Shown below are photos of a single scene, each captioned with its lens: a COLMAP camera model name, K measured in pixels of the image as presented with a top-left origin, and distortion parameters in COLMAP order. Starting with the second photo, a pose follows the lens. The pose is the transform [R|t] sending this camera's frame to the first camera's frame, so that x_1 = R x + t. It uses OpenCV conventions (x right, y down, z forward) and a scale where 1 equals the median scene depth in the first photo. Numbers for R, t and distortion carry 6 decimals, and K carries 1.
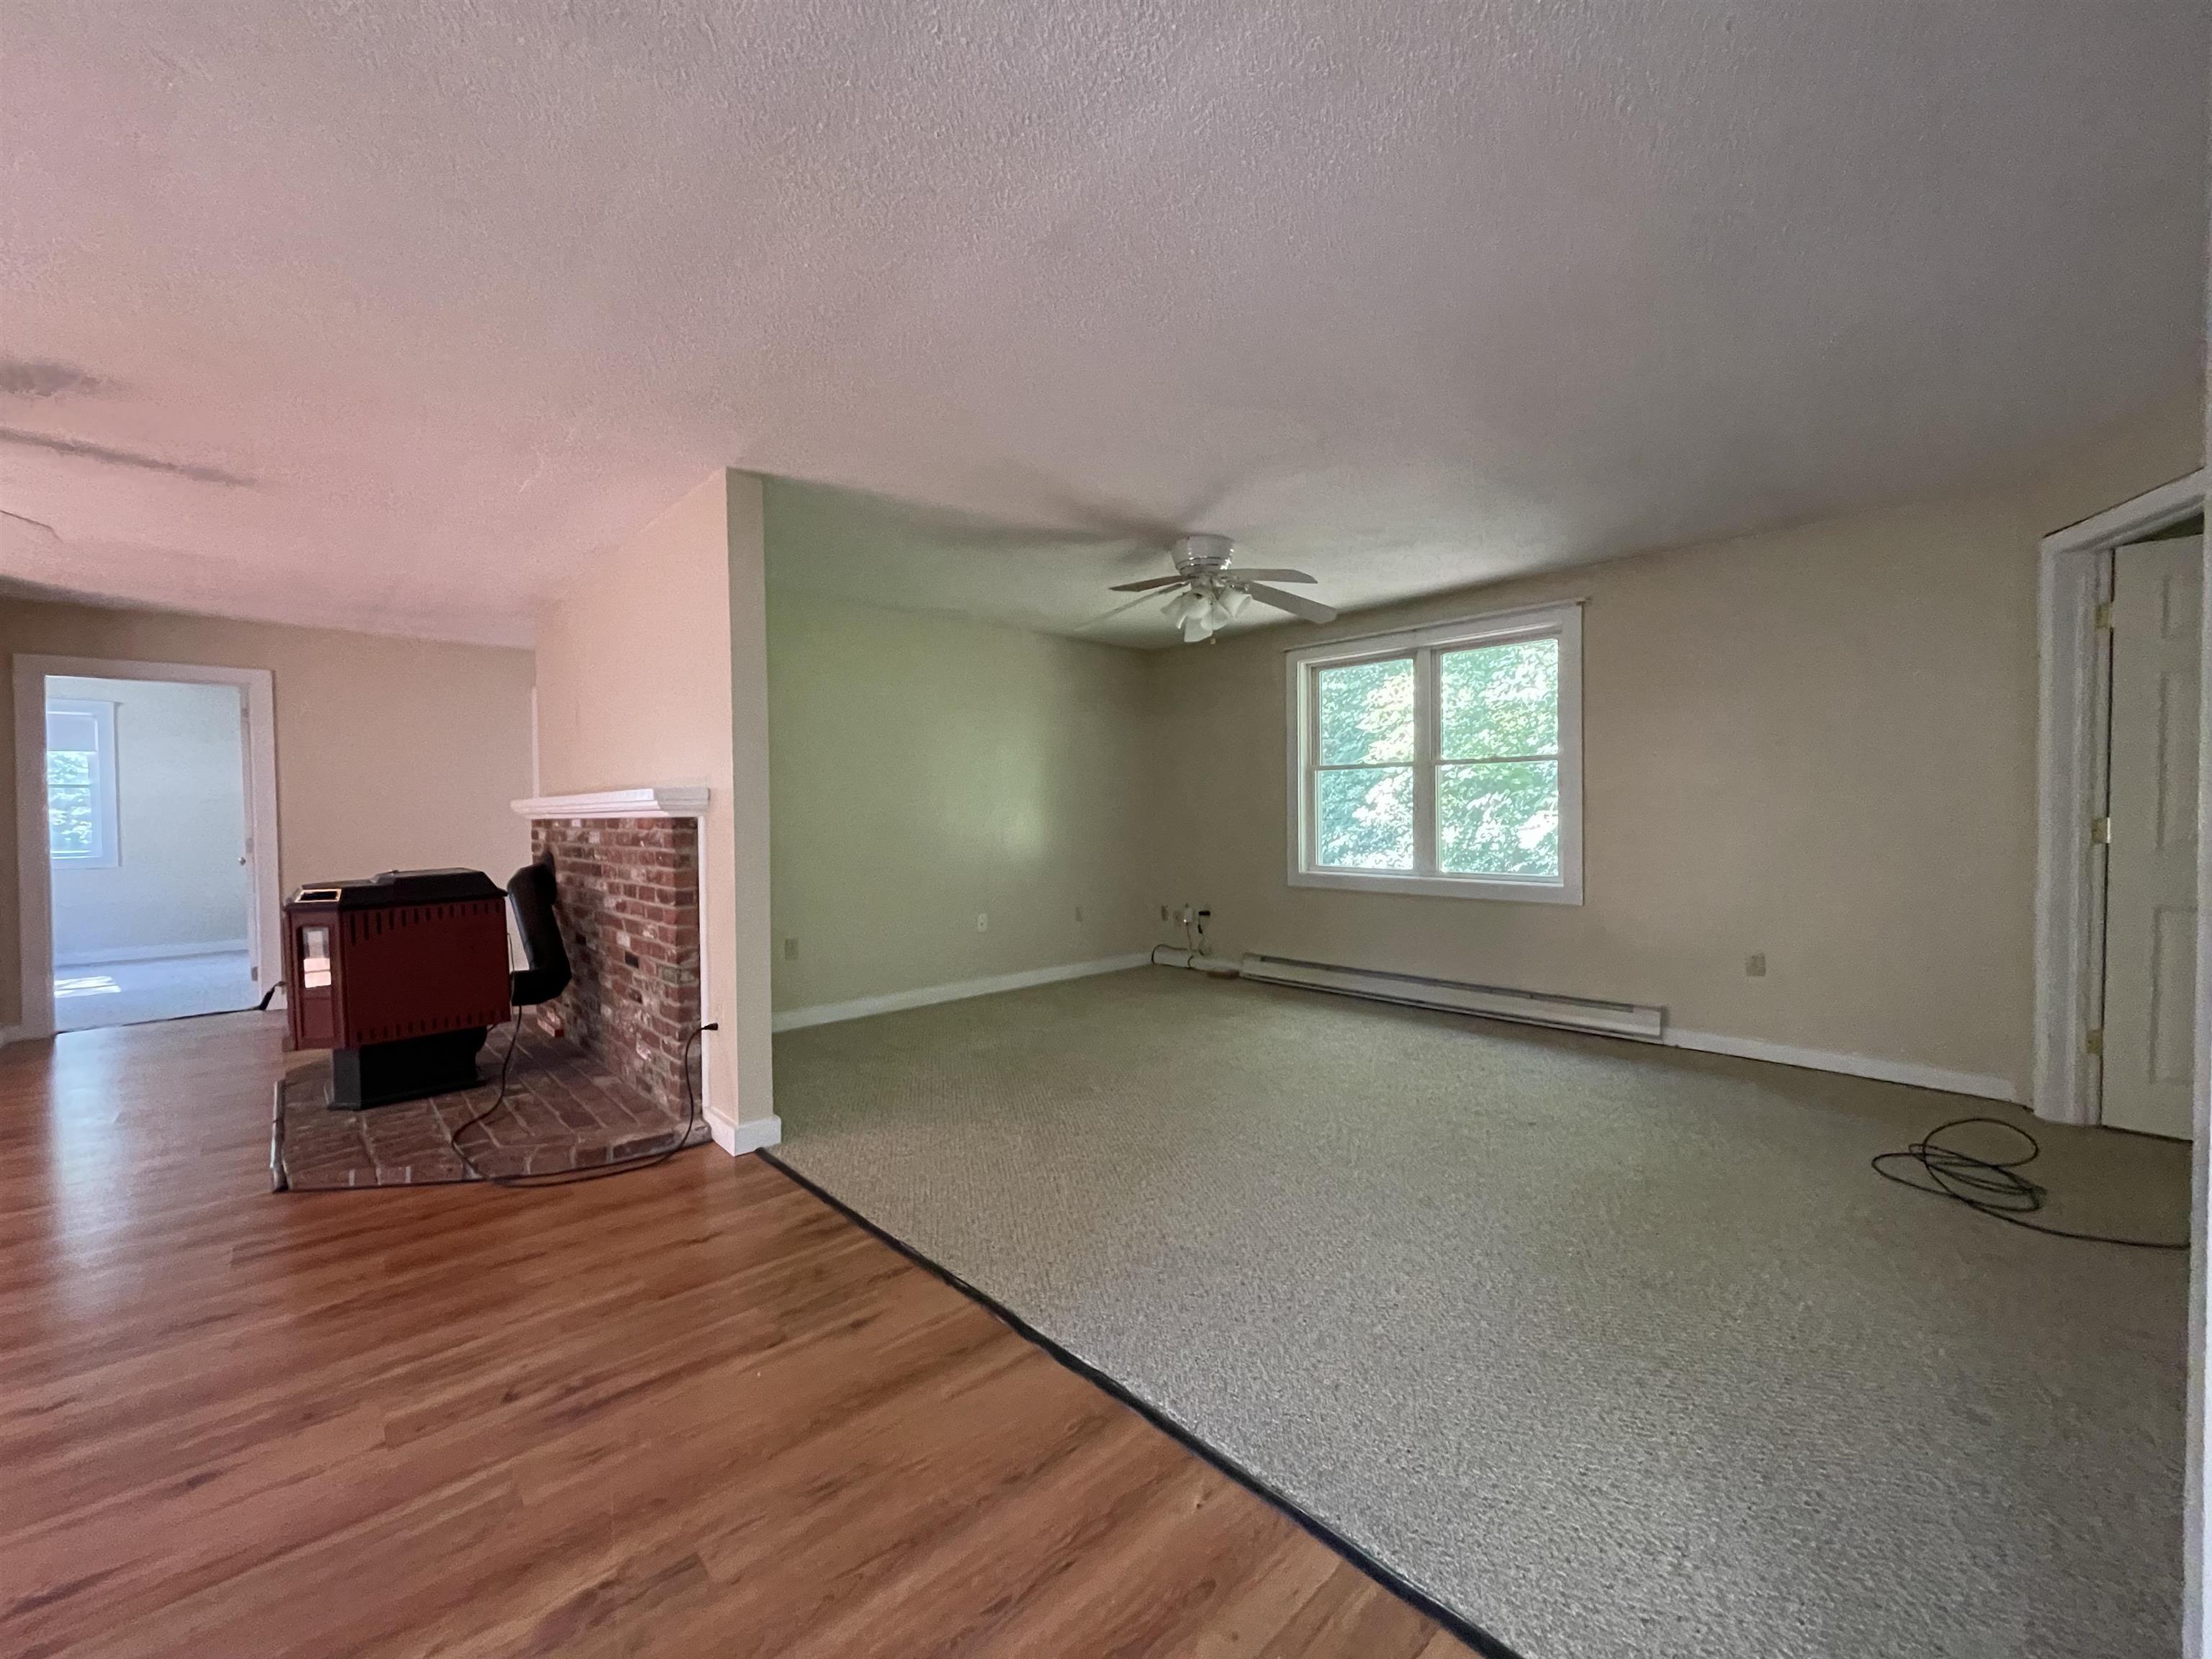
lens RADIAL K [[890.6, 0, 1113.0], [0, 890.6, 837.0], [0, 0, 1]] dist [0.000571, -0.000737]
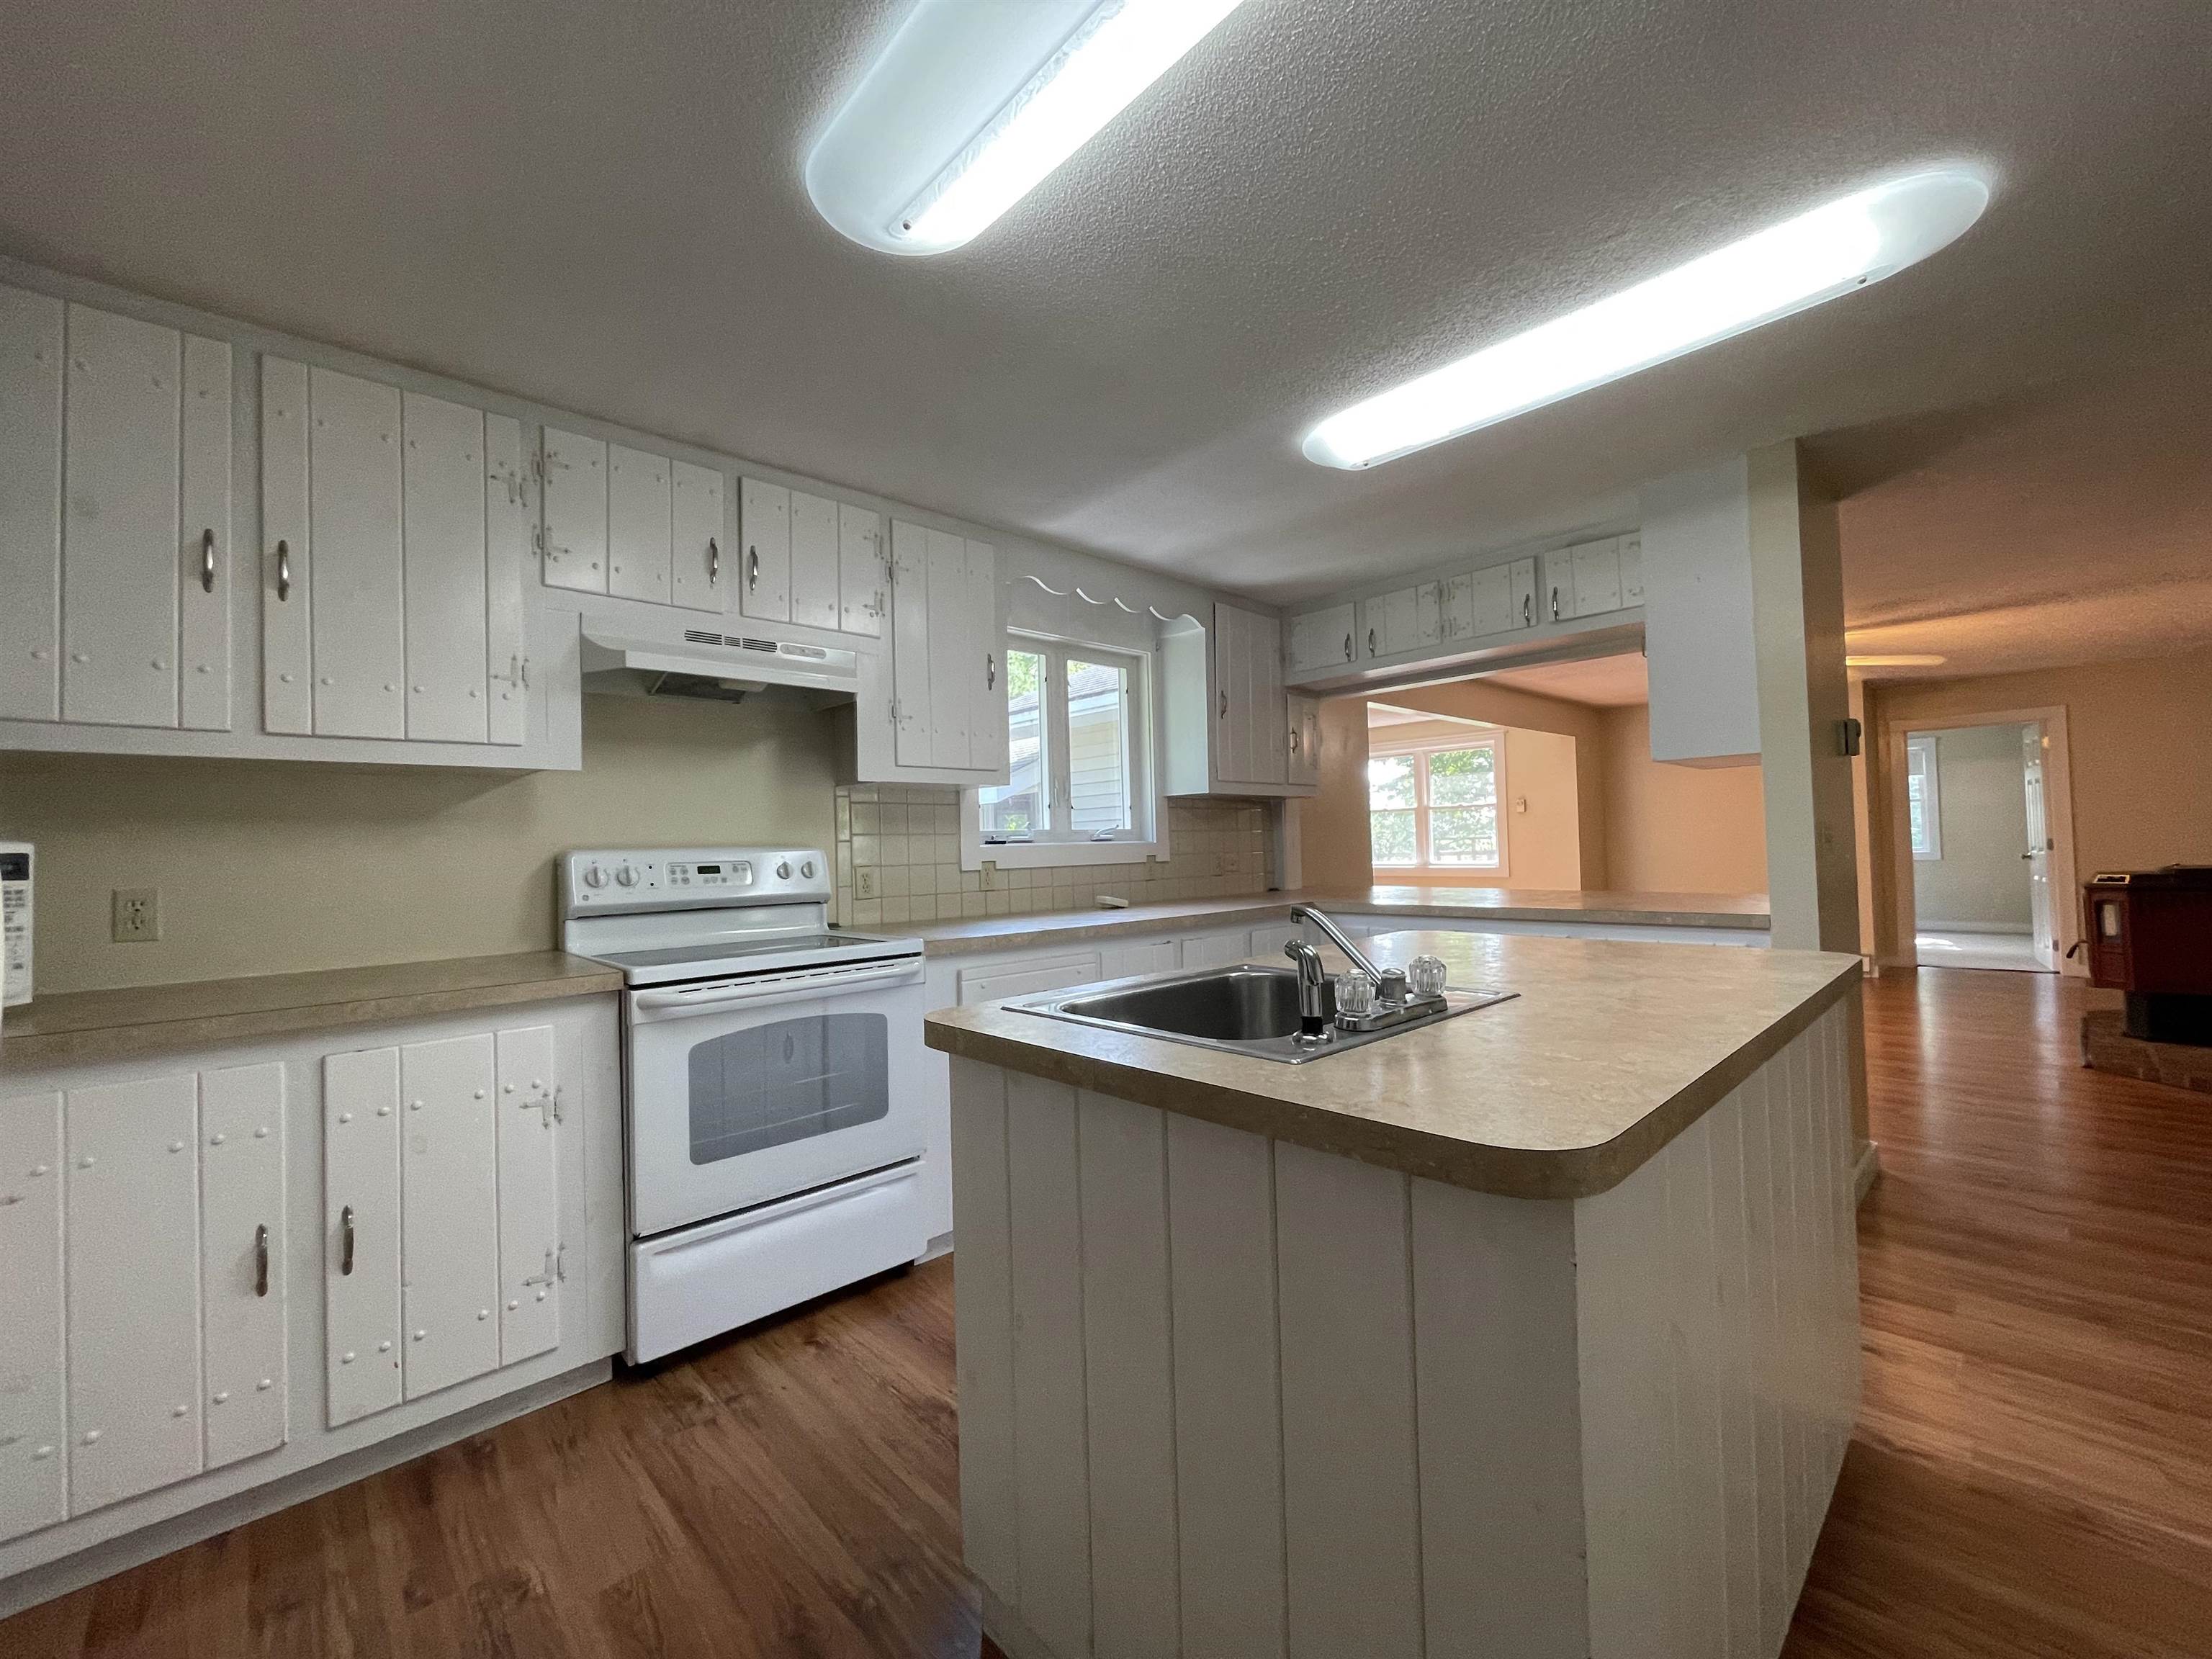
lens RADIAL K [[890.6, 0, 1113.0], [0, 890.6, 818.1], [0, 0, 1]] dist [0.000571, -0.000737]
pose [[0.000515, -0.020785, -0.999784, 0.417740], [-0.003787, 0.999777, -0.020787, 0.003760], [0.999993, 0.003797, 0.000437, -0.468477]]
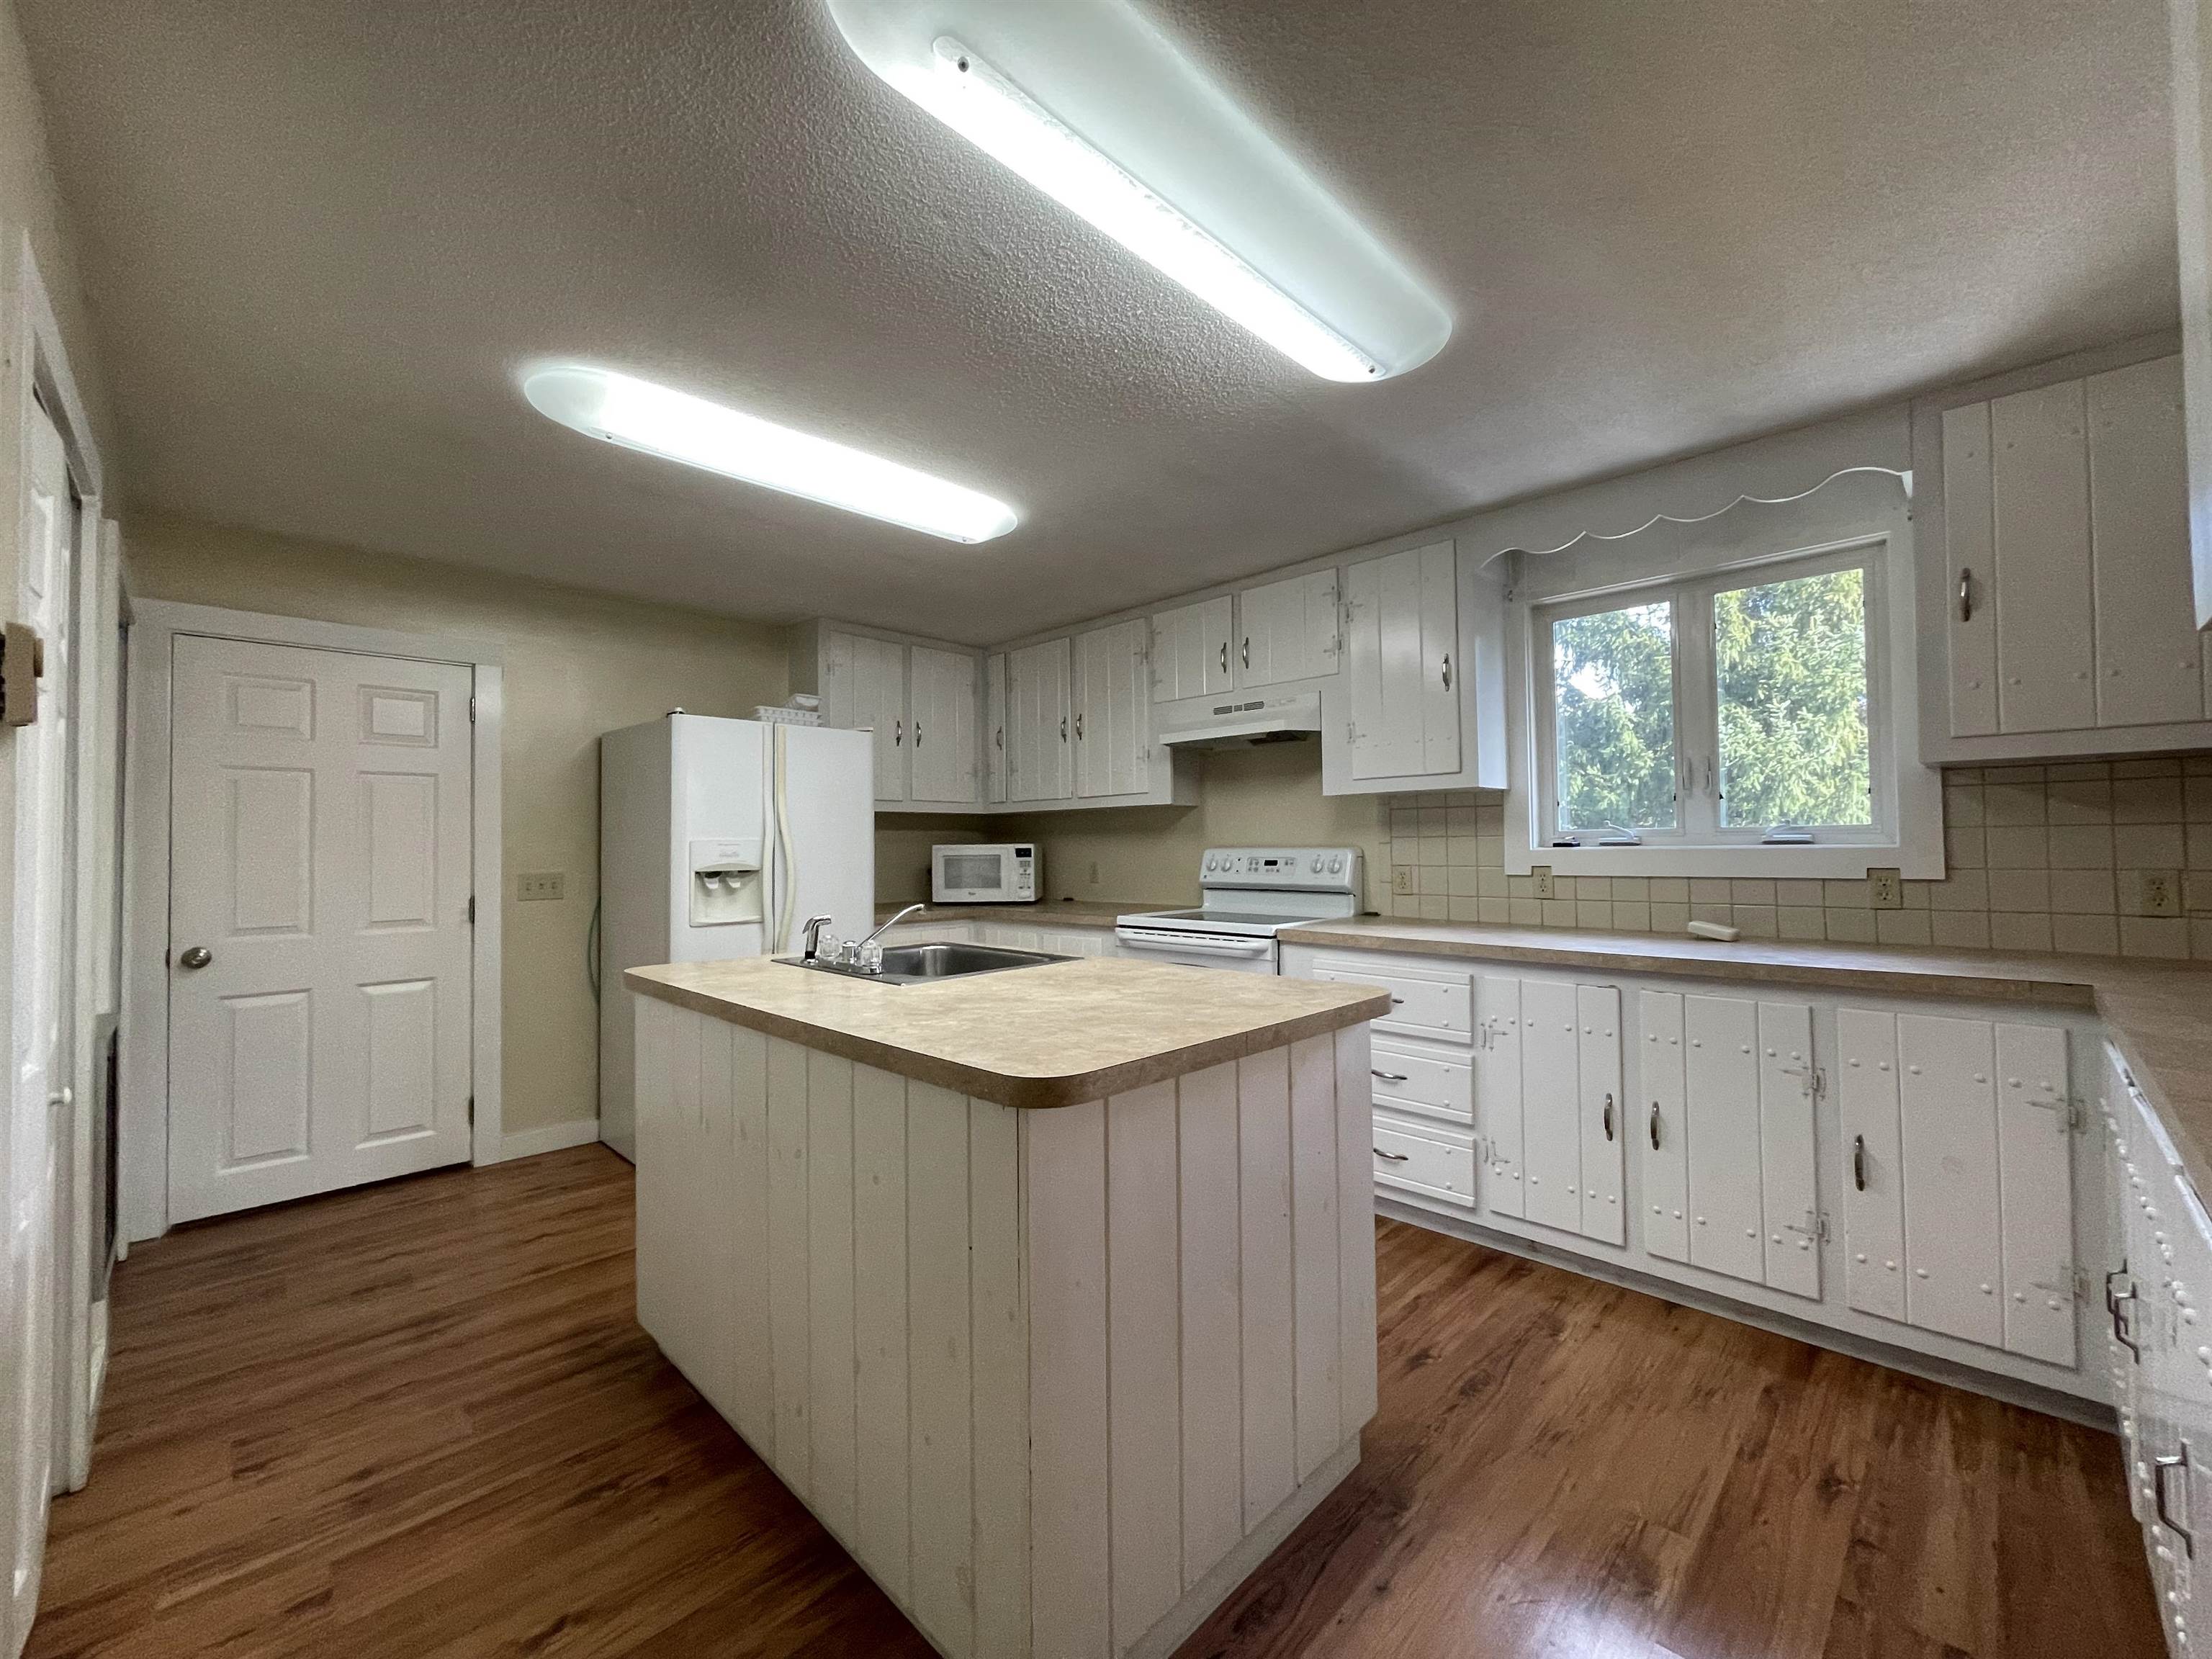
lens RADIAL K [[890.6, 0, 1099.8], [0, 890.6, 828.0], [0, 0, 1]] dist [0.000571, -0.000737]
pose [[-0.999403, 0.021926, -0.026699, -0.036259], [0.021721, 0.999733, 0.007934, -0.019240], [0.026865, 0.007349, -0.999612, 0.174815]]
